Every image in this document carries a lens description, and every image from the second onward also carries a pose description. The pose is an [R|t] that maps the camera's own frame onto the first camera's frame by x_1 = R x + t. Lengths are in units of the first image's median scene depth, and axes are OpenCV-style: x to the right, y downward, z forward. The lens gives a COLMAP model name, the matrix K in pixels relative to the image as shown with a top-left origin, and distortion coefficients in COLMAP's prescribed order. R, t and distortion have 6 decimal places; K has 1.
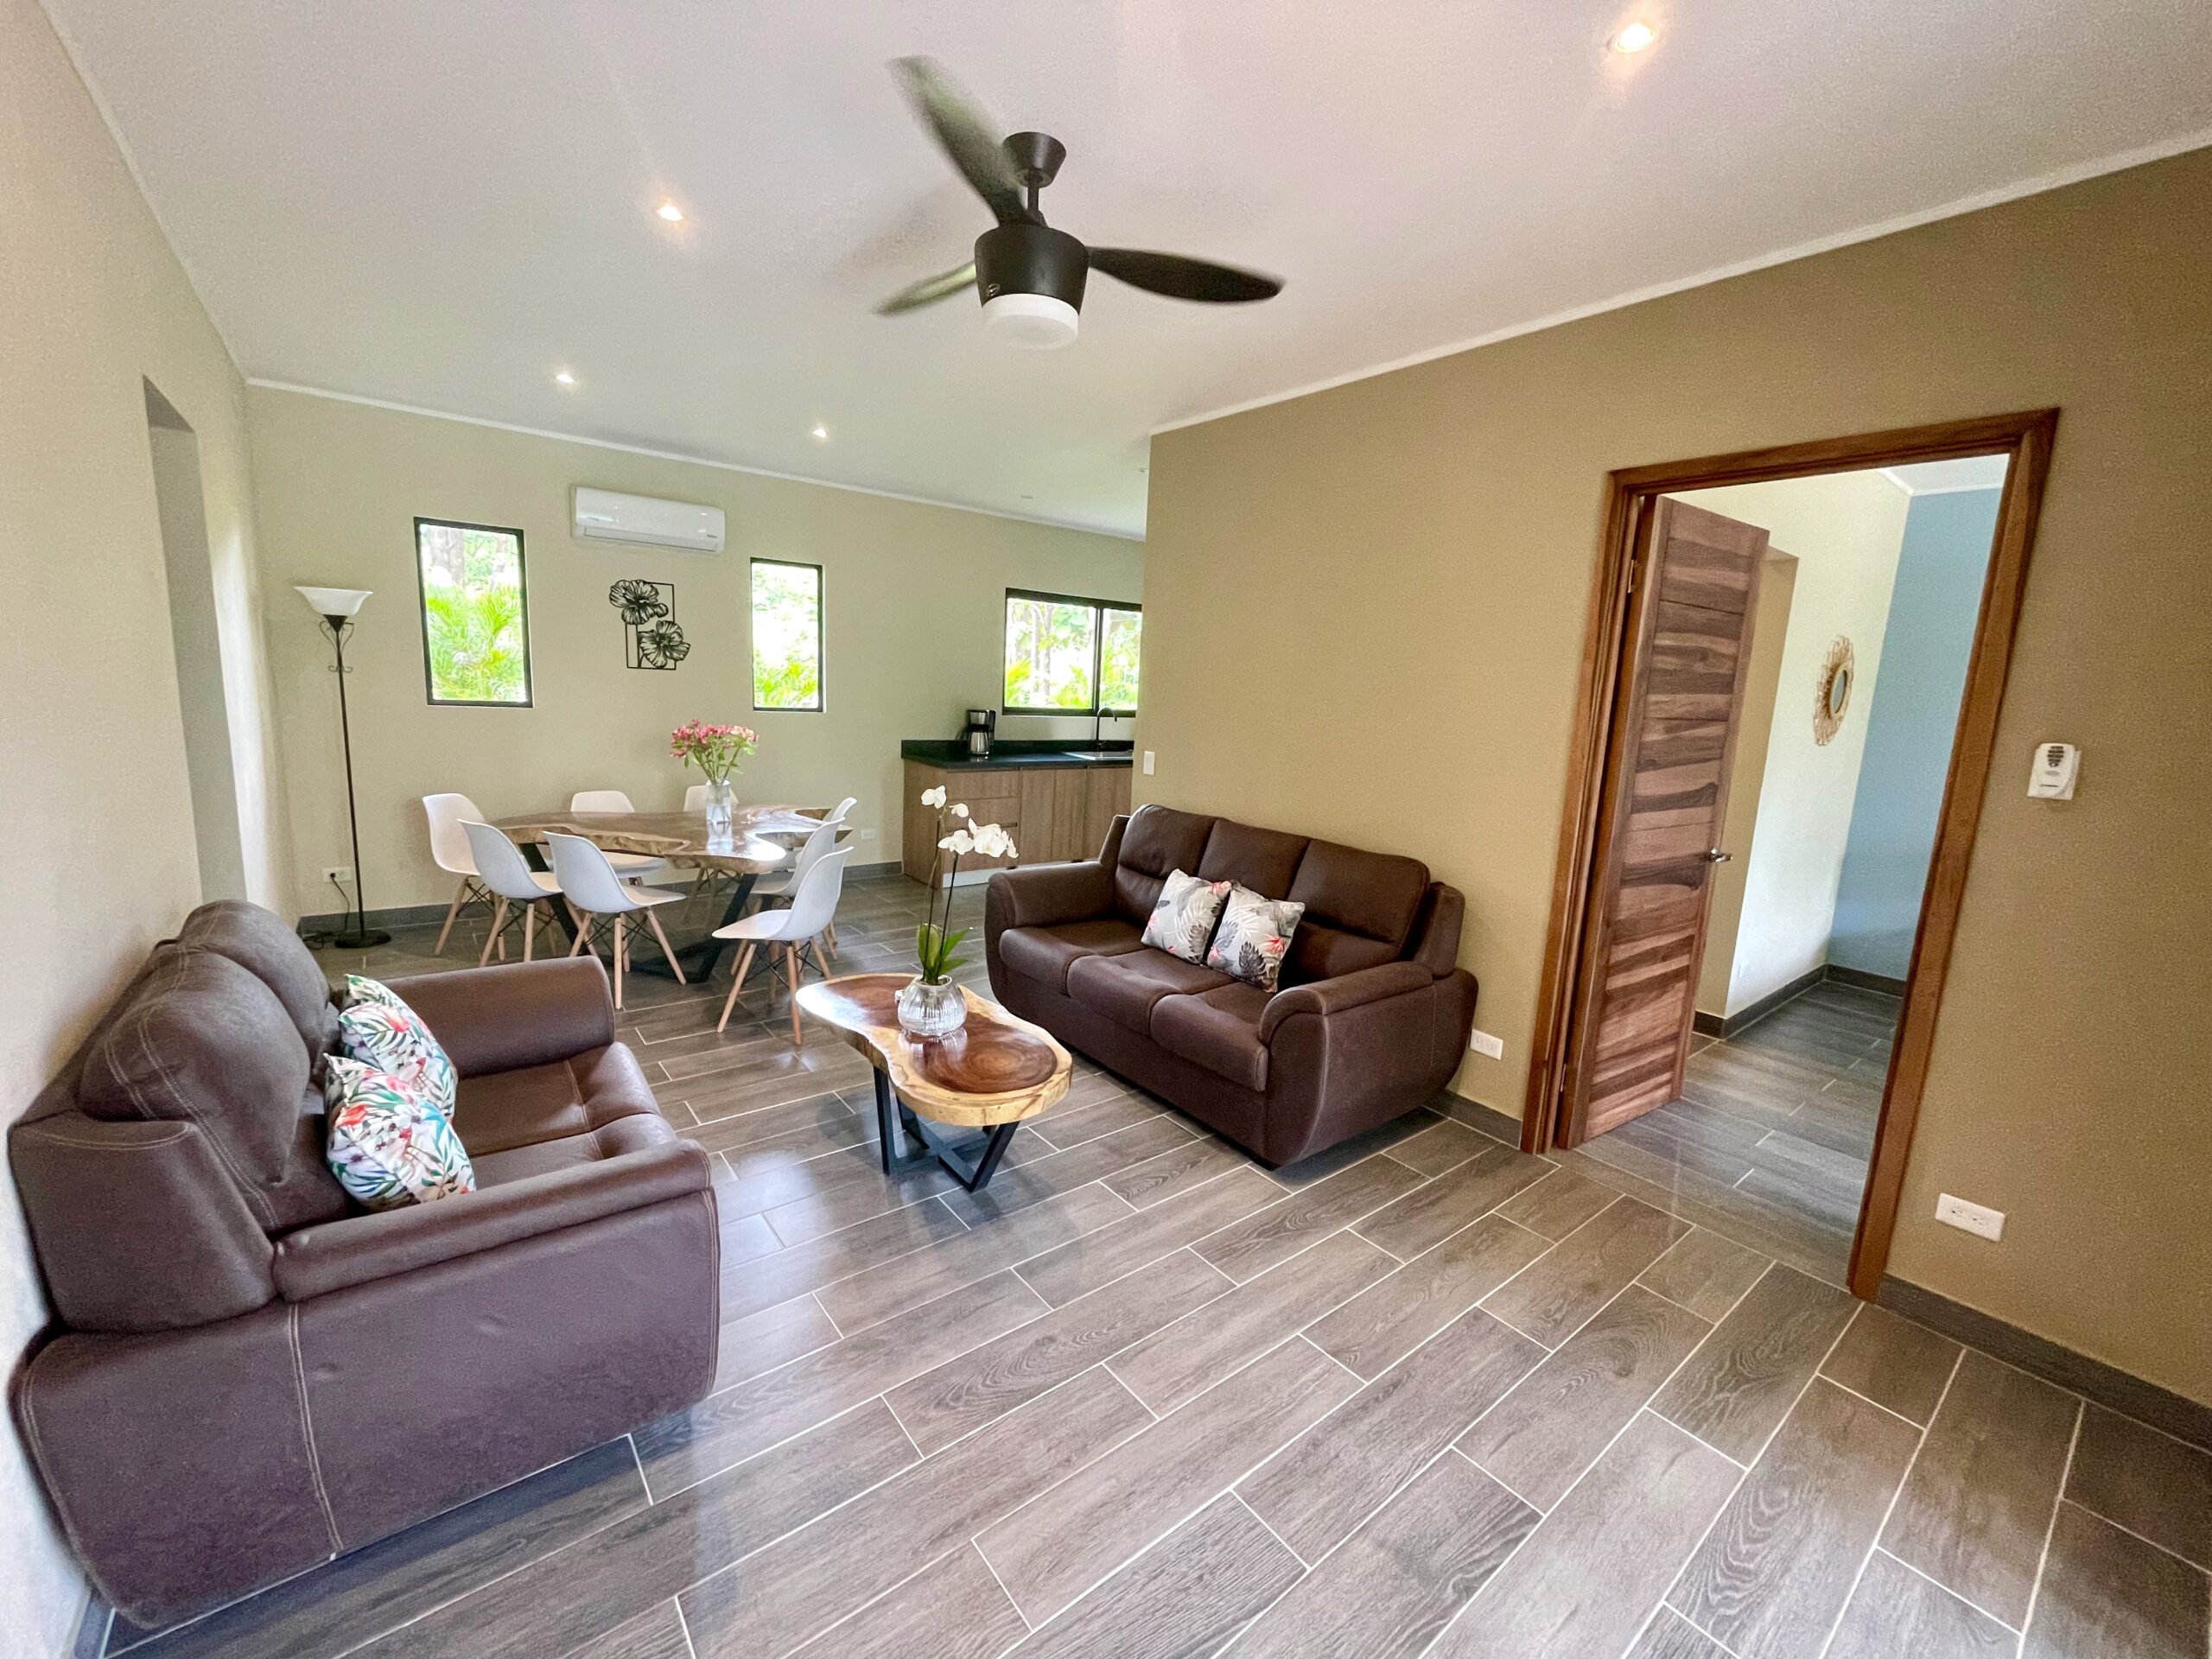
lens RADIAL K [[889.8, 0, 1094.3], [0, 889.8, 829.1], [0, 0, 1]] dist [-0.009074, 0.000571]
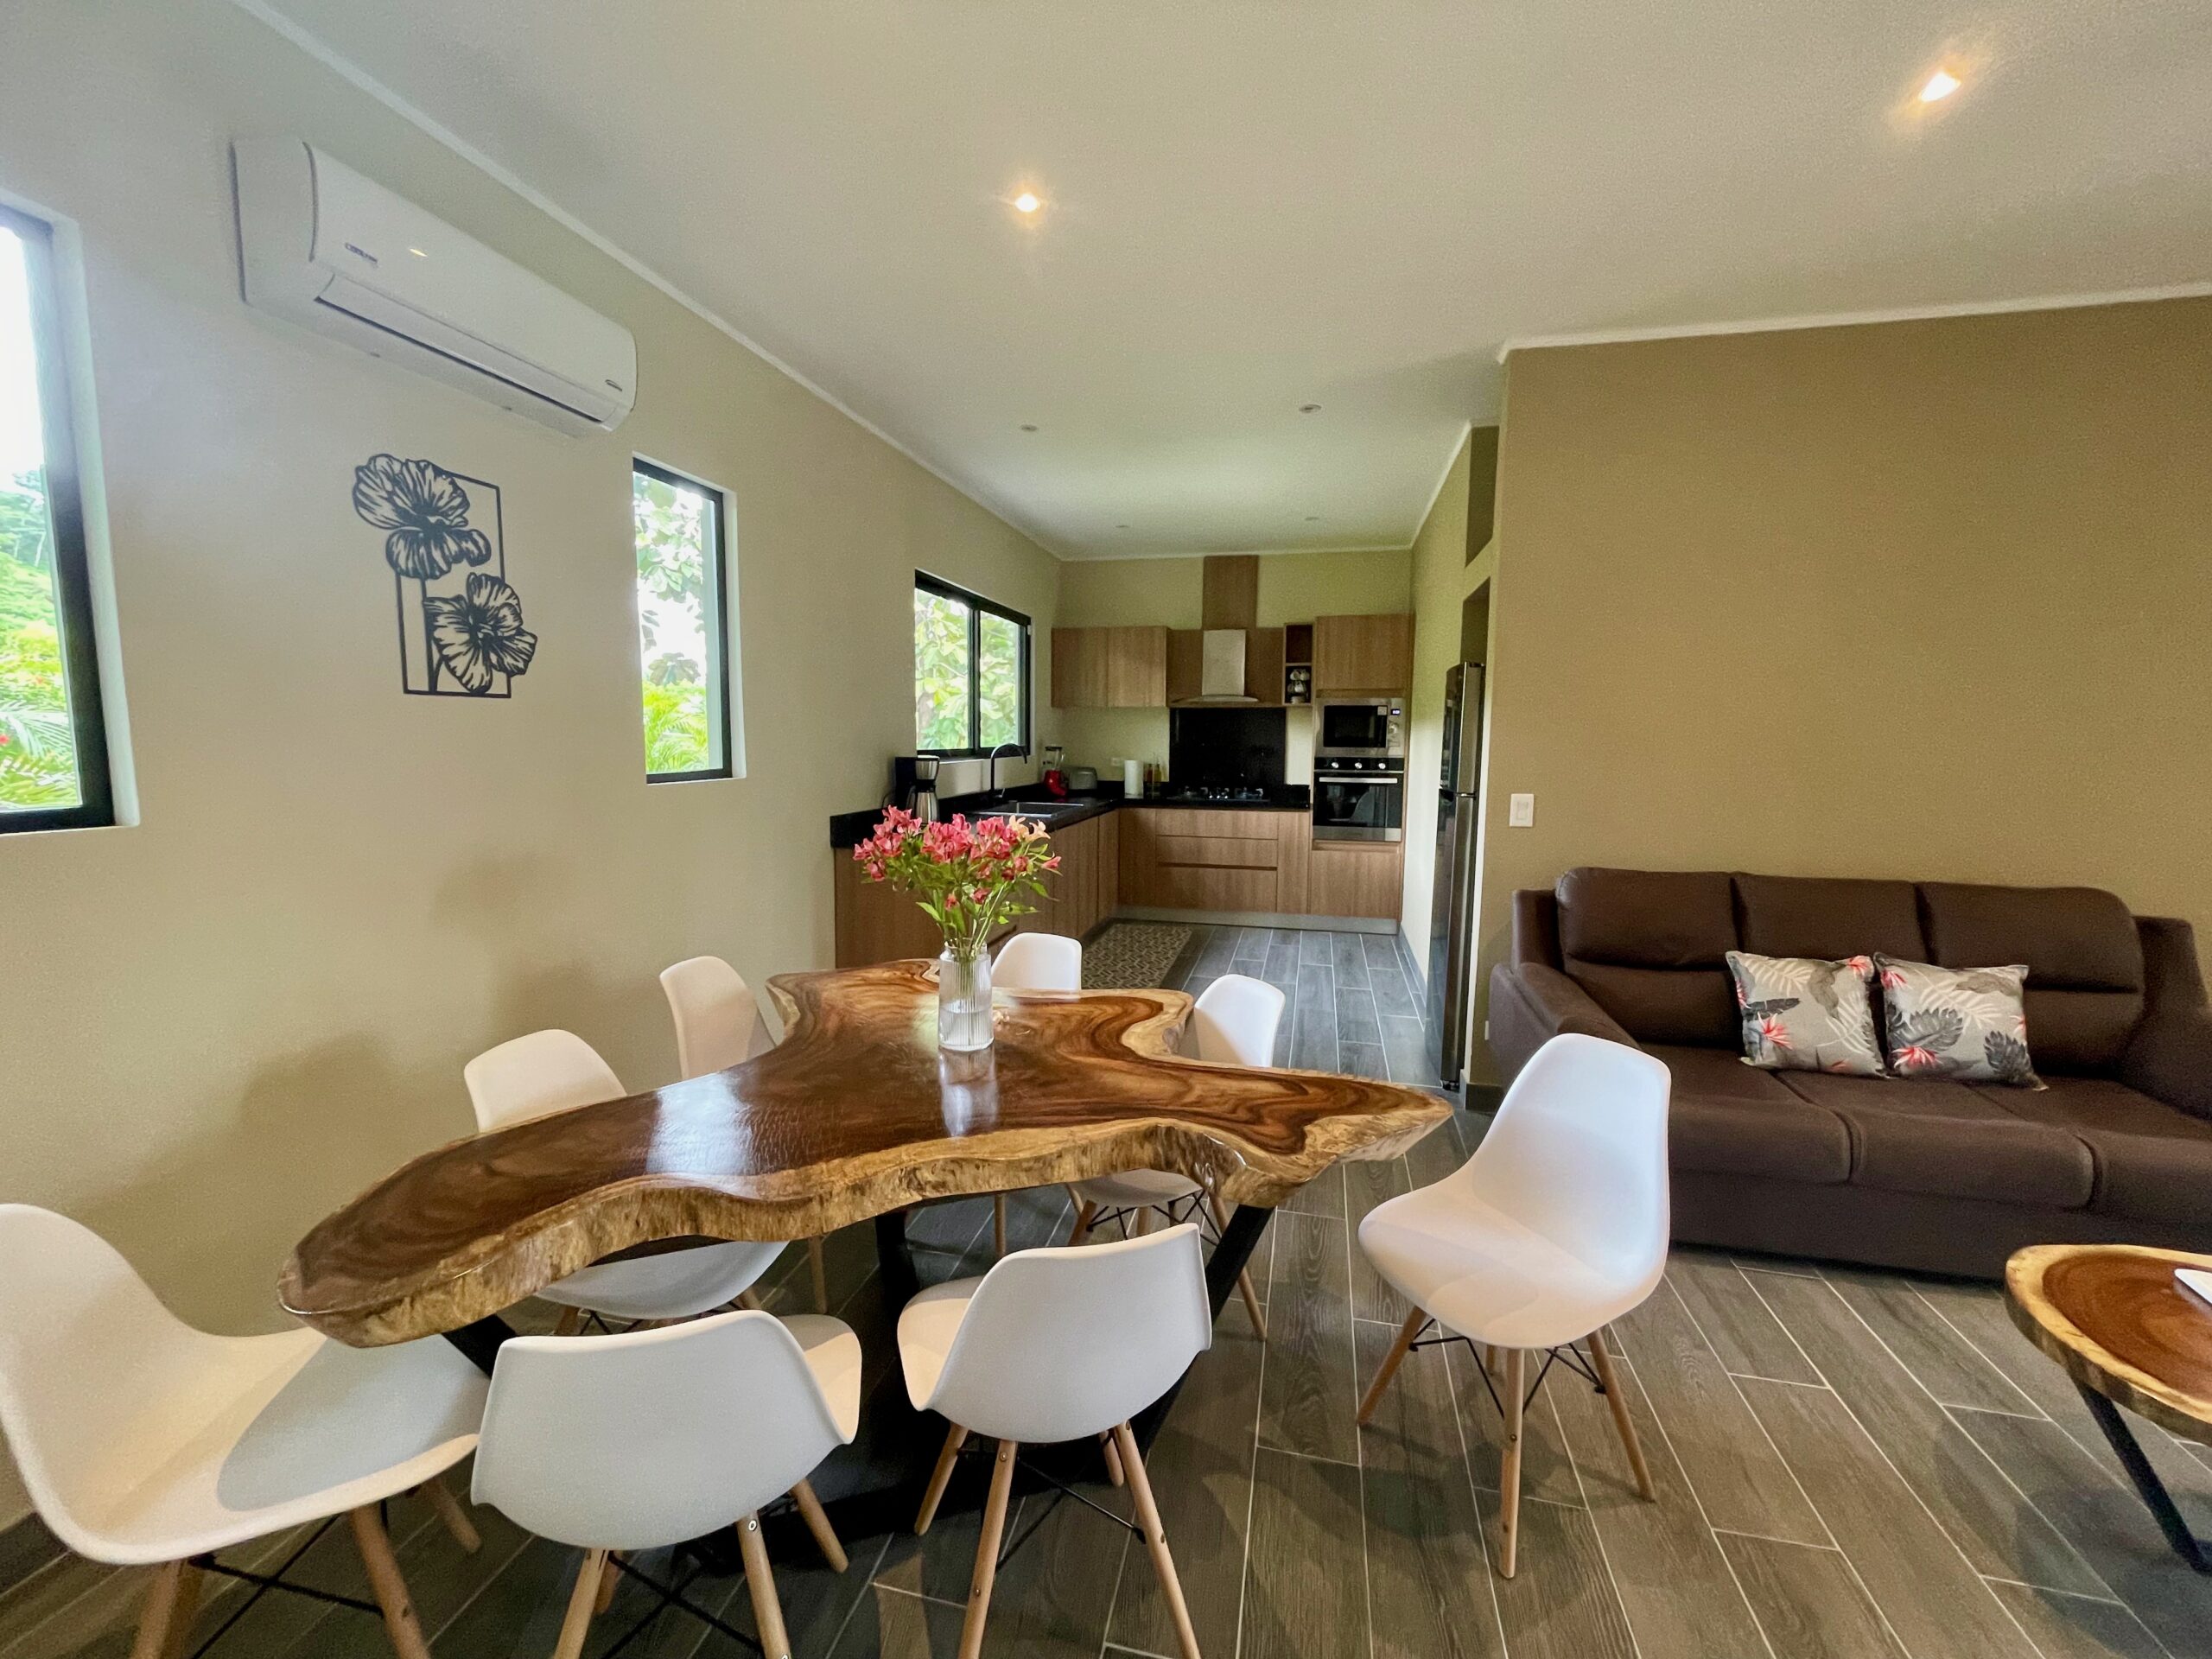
lens RADIAL K [[889.8, 0, 1109.4], [0, 889.8, 829.9], [0, 0, 1]] dist [-0.009074, 0.000571]
pose [[0.776091, -0.107049, 0.621469, -0.528232], [0.126376, 0.991897, 0.013037, -0.091399], [-0.617829, 0.068421, 0.783330, 0.526040]]
